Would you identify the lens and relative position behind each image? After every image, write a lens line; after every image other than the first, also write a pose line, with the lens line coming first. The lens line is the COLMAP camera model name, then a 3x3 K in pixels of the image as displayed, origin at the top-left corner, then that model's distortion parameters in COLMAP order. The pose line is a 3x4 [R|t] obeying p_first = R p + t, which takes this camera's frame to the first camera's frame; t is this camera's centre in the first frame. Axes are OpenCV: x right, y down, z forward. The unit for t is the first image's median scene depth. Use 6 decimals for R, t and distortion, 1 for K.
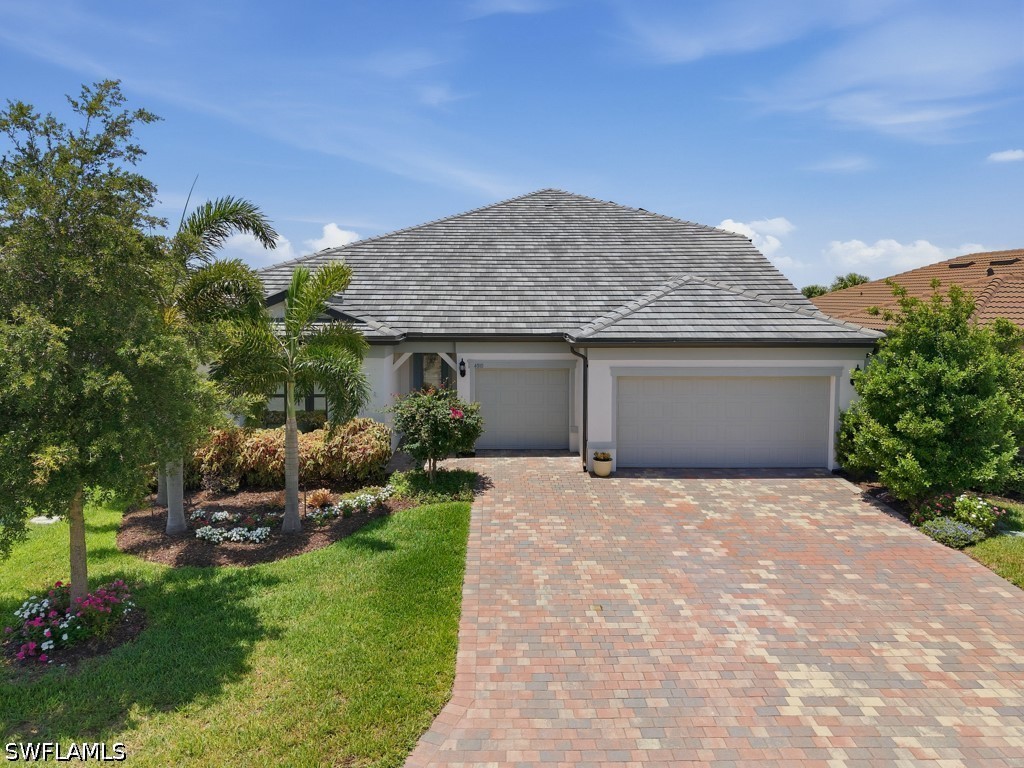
lens RADIAL K [[880.2, 0, 512.0], [0, 880.2, 384.0], [0, 0, 1]] dist [0.006097, -0.013033]
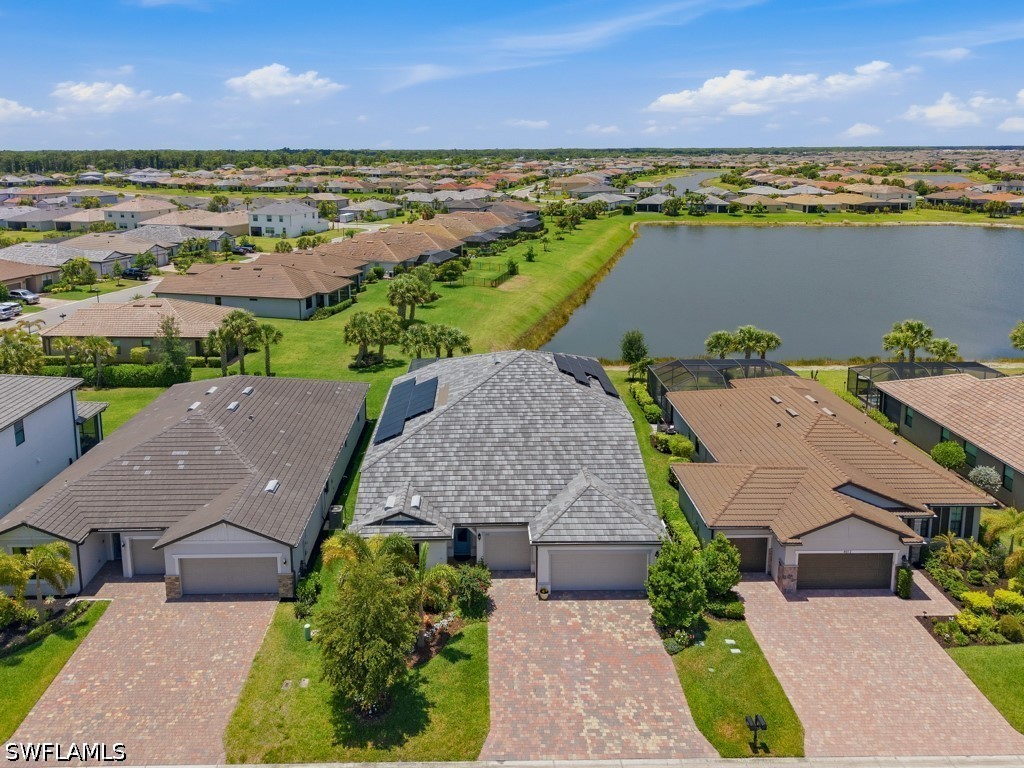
lens RADIAL K [[827.7, 0, 497.9], [0, 827.7, 383.7], [0, 0, 1]] dist [0.037931, -0.044889]
pose [[0.999980, -0.004945, 0.003828, -0.033669], [0.004519, 0.994540, 0.104255, -1.100132], [-0.004322, -0.104236, 0.994543, -1.748121]]
